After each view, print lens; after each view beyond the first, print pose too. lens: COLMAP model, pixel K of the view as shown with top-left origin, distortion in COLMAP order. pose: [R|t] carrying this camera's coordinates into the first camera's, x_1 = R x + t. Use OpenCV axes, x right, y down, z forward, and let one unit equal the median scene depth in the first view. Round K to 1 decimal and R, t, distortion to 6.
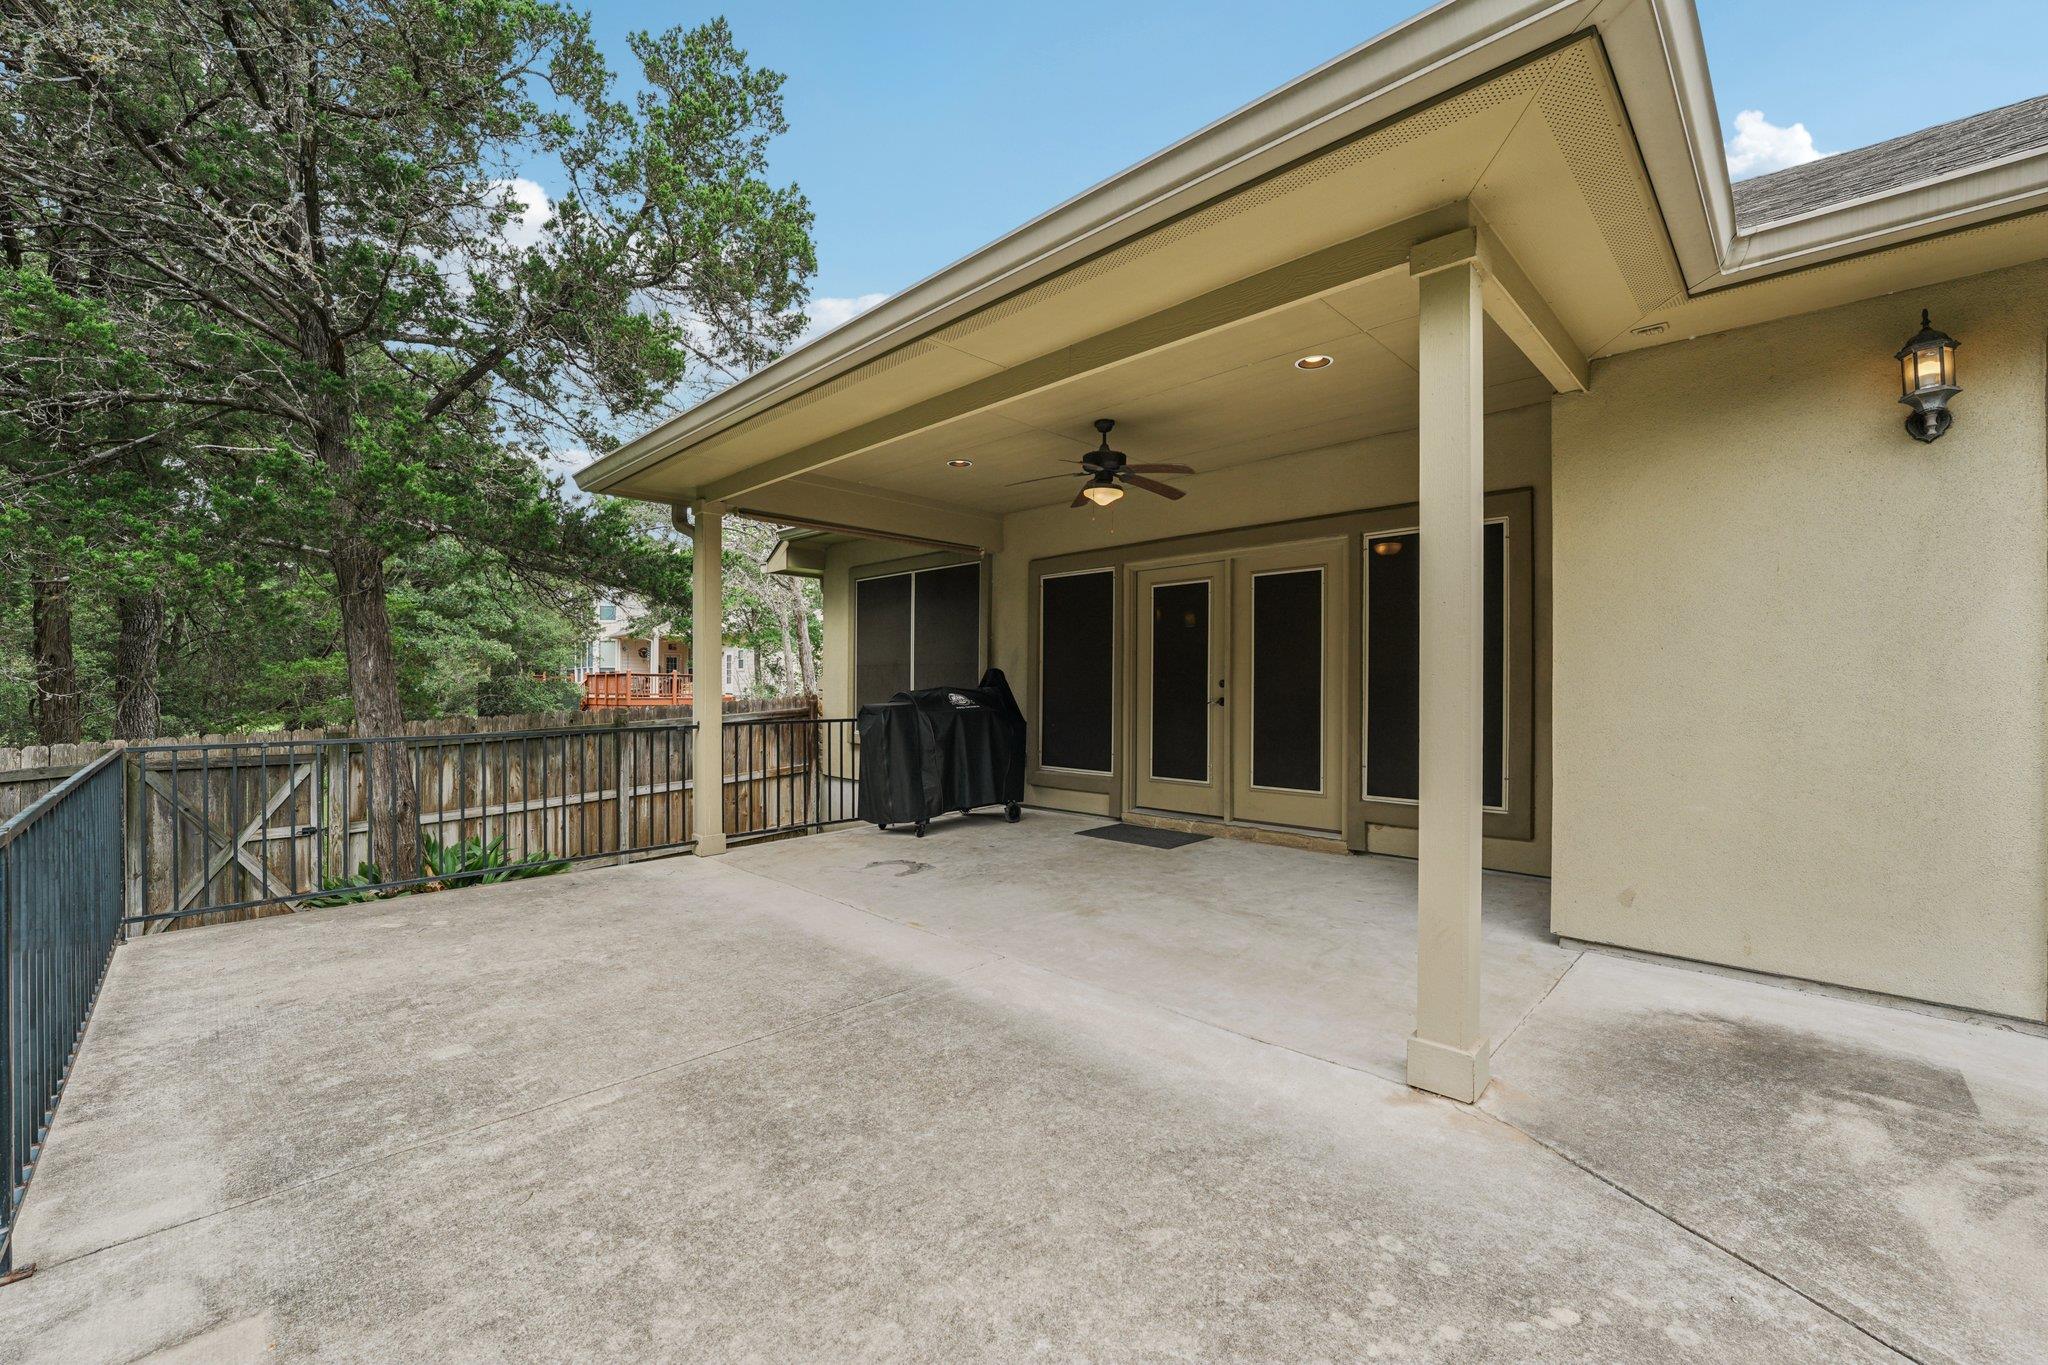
lens RADIAL K [[836.9, 0, 1024.7], [0, 836.9, 687.9], [0, 0, 1]] dist [-0.027739, 0.002046]
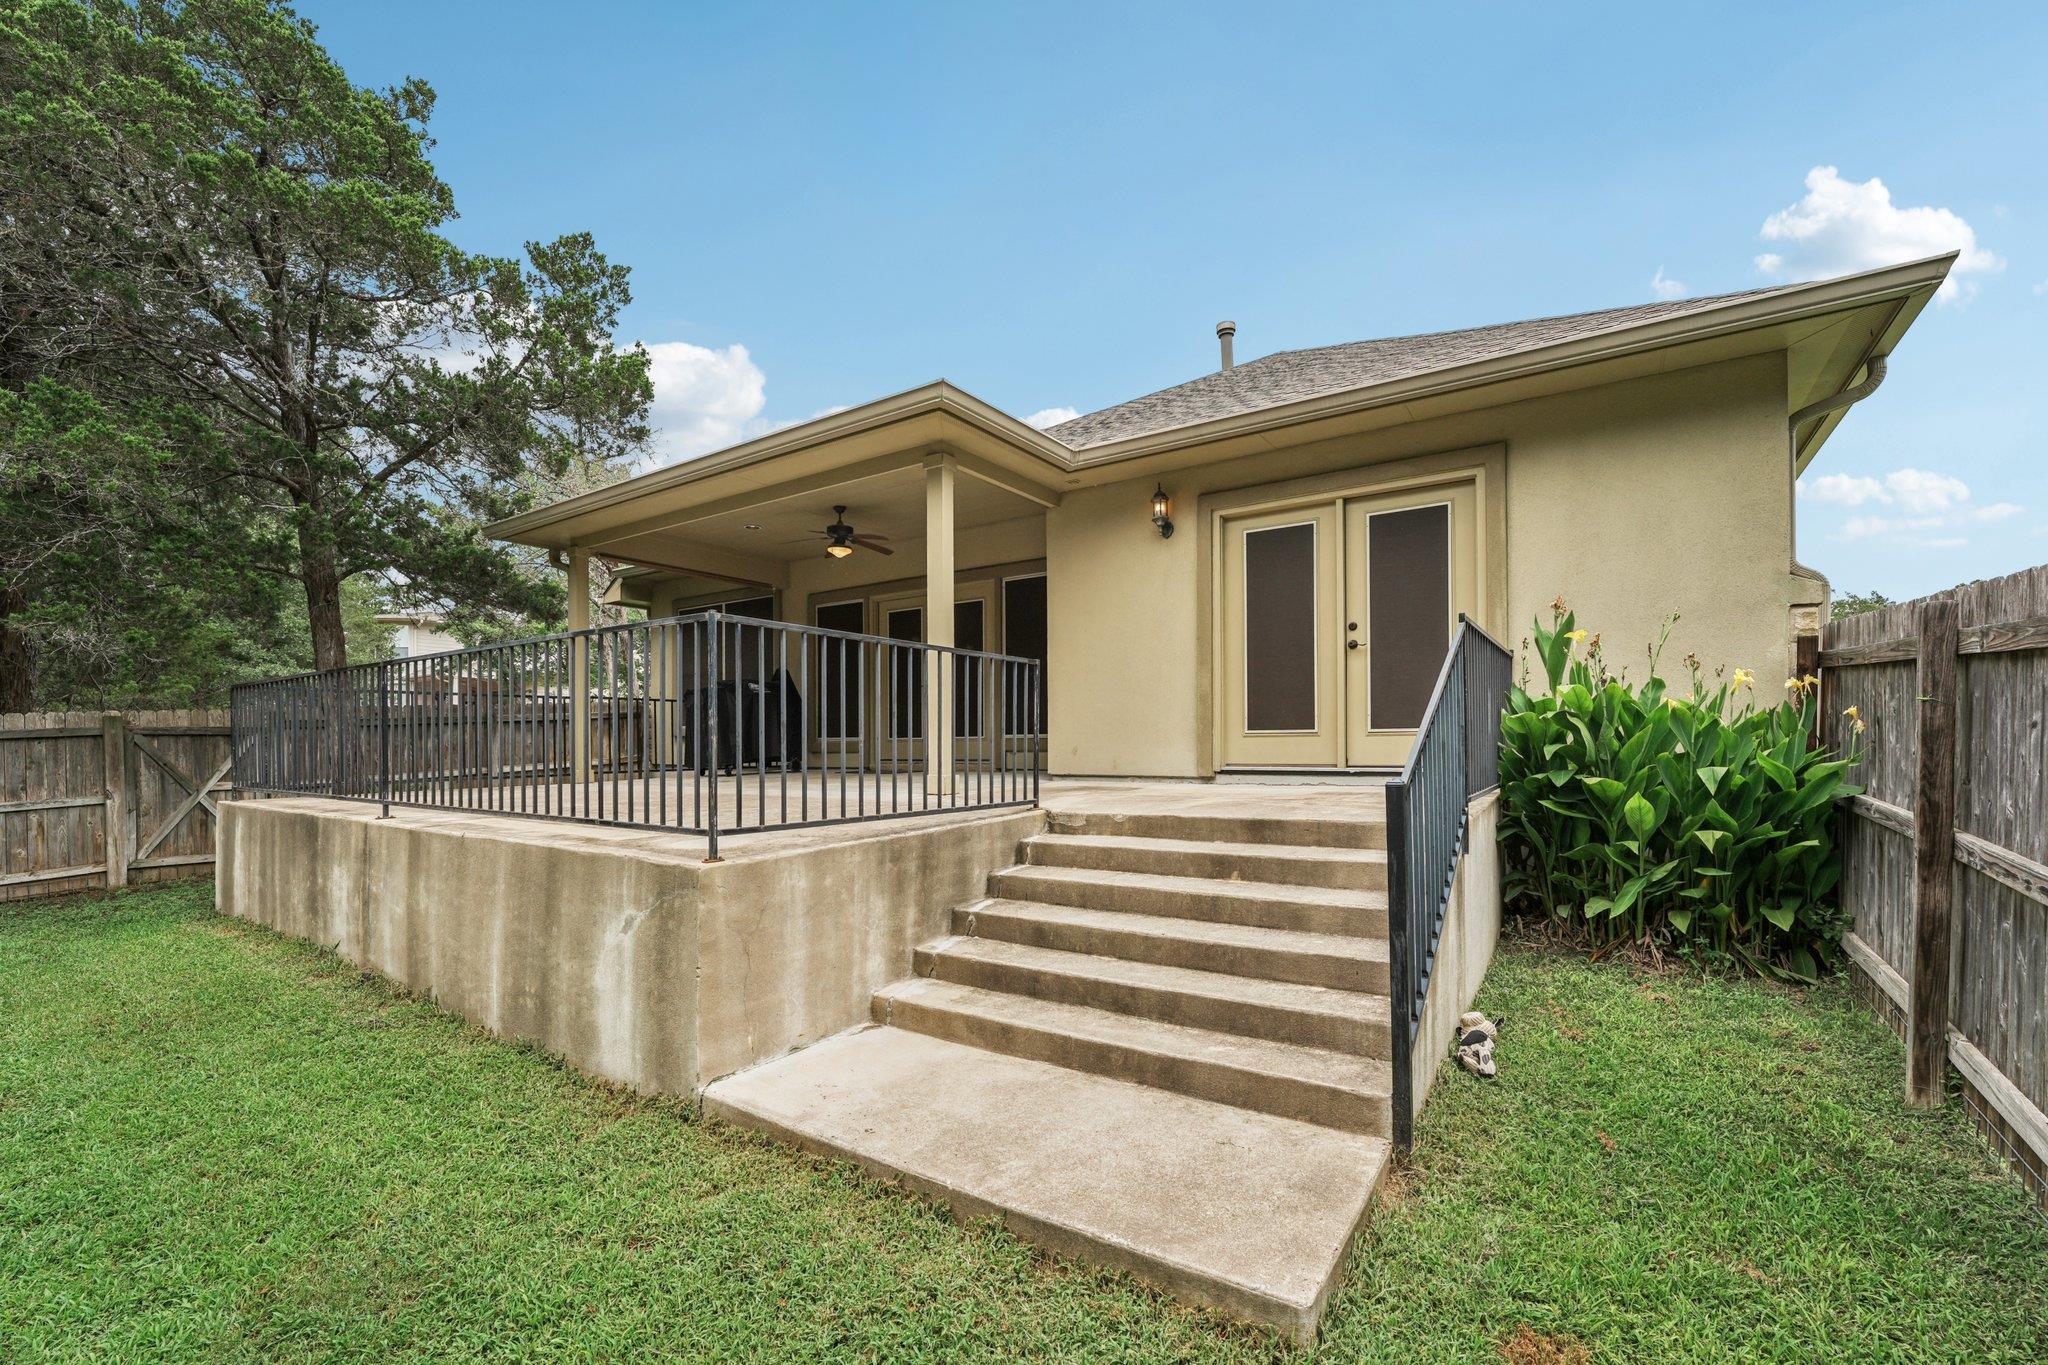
lens RADIAL K [[836.9, 0, 1011.1], [0, 836.9, 731.0], [0, 0, 1]] dist [-0.027739, 0.002046]
pose [[0.982227, -0.011080, 0.187369, 0.157055], [0.012550, 0.999899, -0.006658, 0.193362], [-0.187276, 0.008891, 0.982267, -0.944437]]
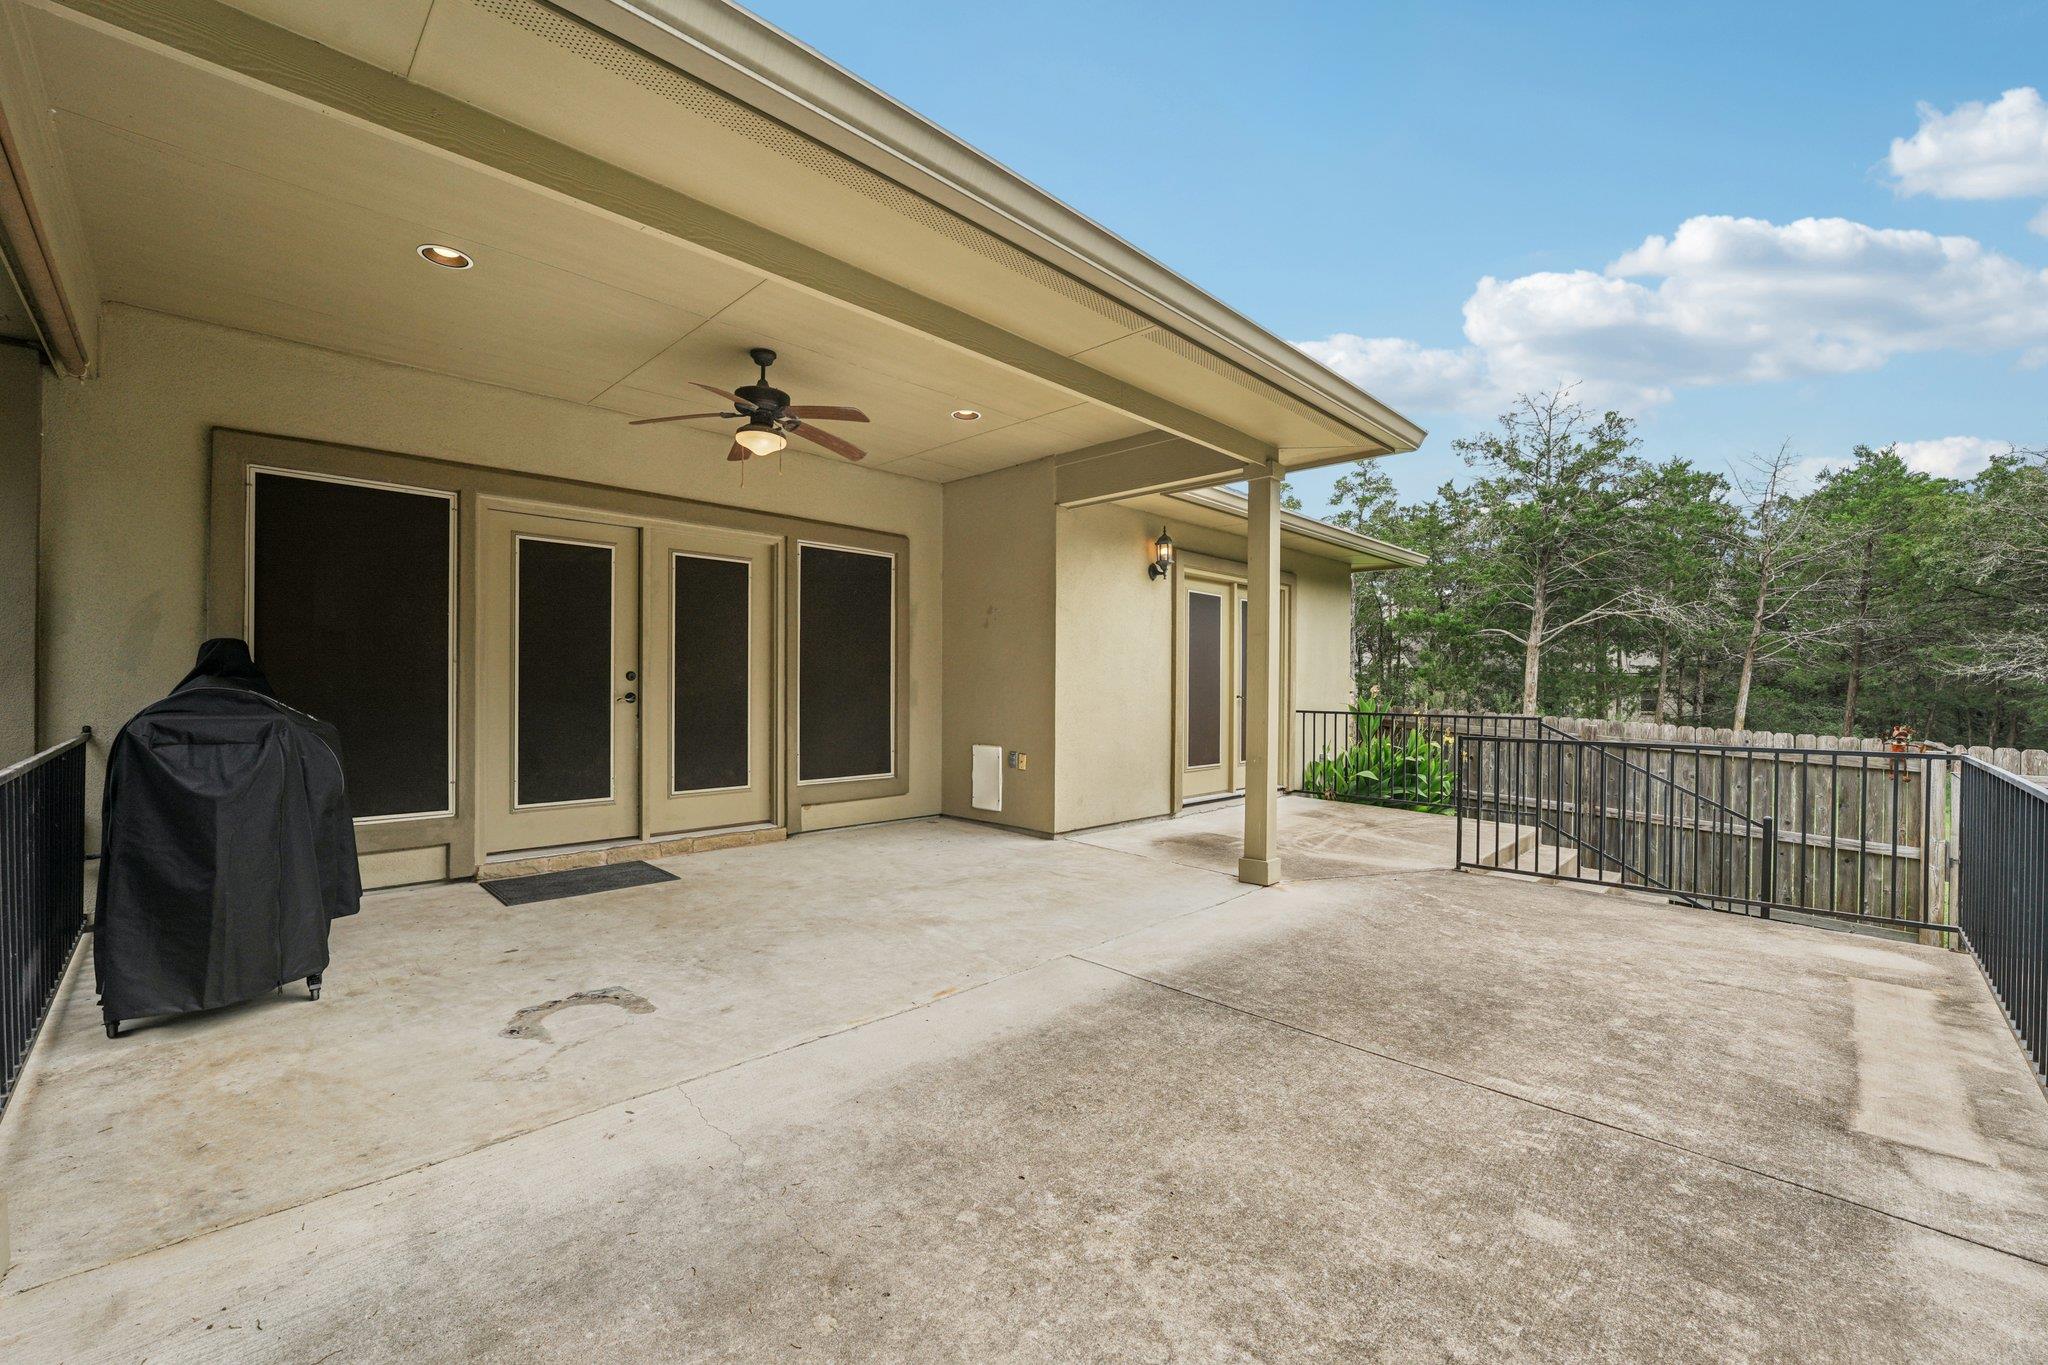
lens RADIAL K [[836.9, 0, 1021.8], [0, 836.9, 683.1], [0, 0, 1]] dist [-0.027739, 0.002046]
pose [[-0.003037, 0.002896, 0.999991, -1.005088], [-0.006589, 0.999974, -0.002916, 0.003898], [-0.999974, -0.006598, -0.003018, 1.053516]]
